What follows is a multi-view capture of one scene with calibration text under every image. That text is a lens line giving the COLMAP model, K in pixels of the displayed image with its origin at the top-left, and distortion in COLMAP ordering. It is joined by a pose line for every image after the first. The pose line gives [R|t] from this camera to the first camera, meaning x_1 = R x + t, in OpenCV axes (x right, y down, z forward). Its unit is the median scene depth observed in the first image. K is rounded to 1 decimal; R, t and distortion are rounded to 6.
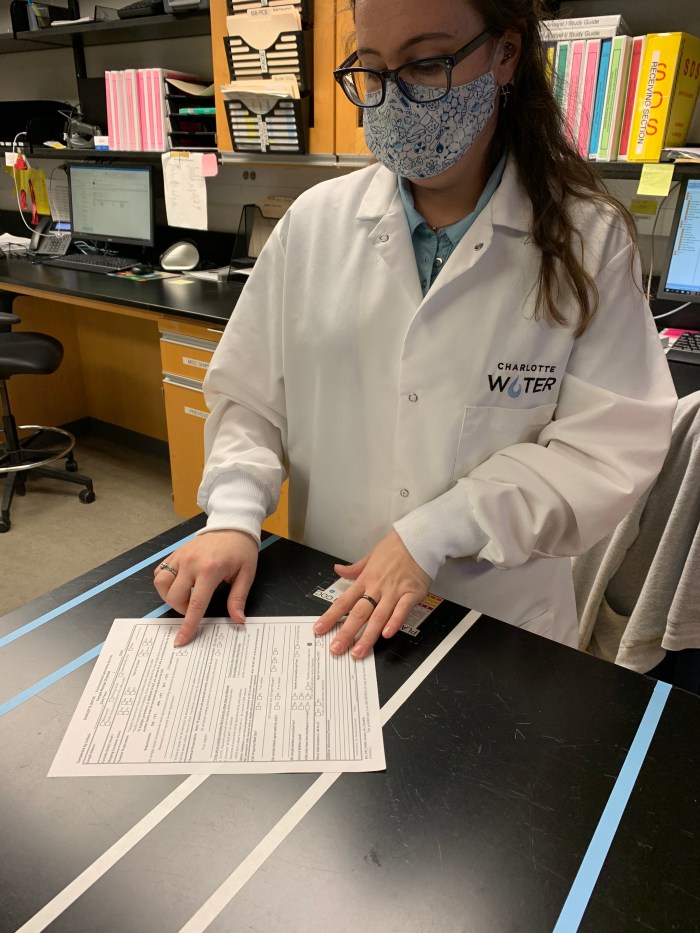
lens RADIAL K [[710.4, 0, 350.0], [0, 710.4, 466.5], [0, 0, 1]] dist [0.005798, 0.003906]
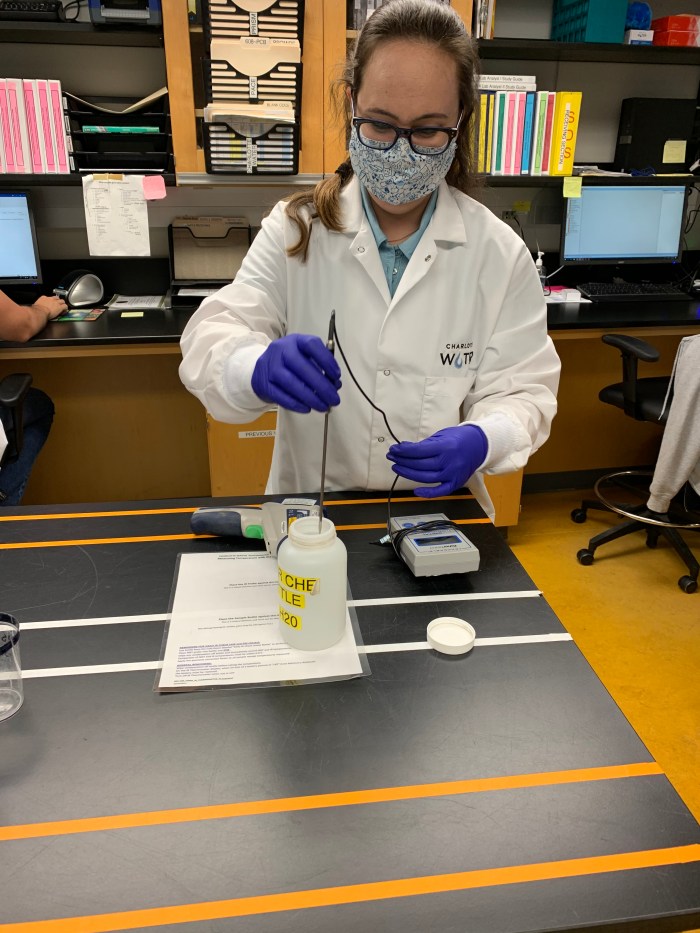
lens RADIAL K [[710.4, 0, 350.0], [0, 710.4, 466.5], [0, 0, 1]] dist [0.005798, 0.003906]
pose [[0.707615, -0.289355, 0.644636, -0.846247], [0.291375, 0.950622, 0.106860, -0.110822], [-0.643725, 0.112214, 0.756984, 0.181727]]
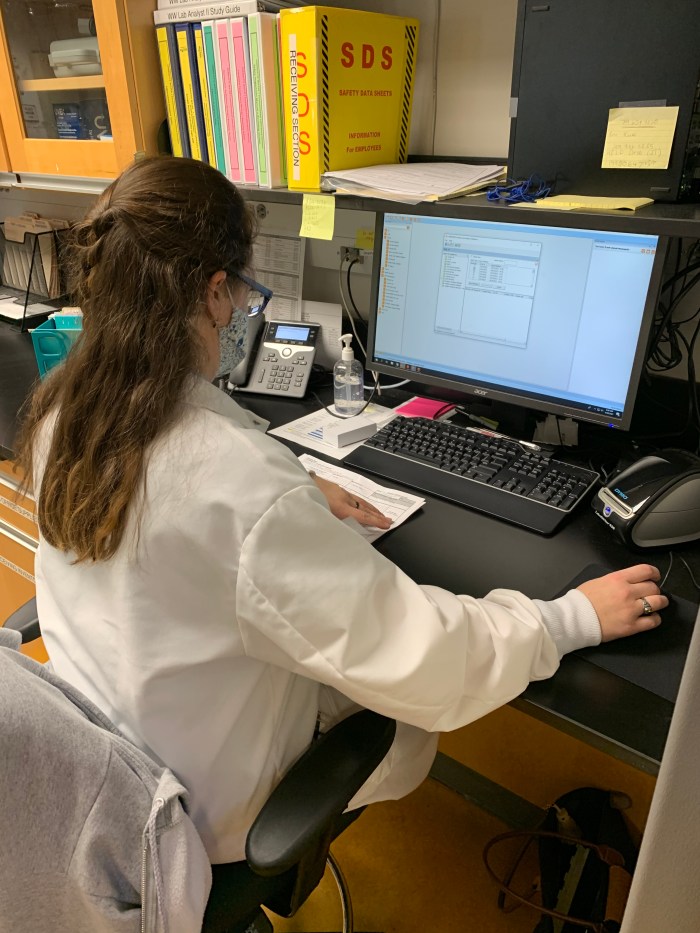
lens RADIAL K [[710.4, 0, 350.0], [0, 710.4, 466.5], [0, 0, 1]] dist [0.005798, 0.003906]
pose [[0.997990, 0.003717, -0.063261, 0.407958], [-0.001057, 0.999116, 0.042026, -0.146751], [0.063361, -0.041875, 0.997112, 0.225485]]
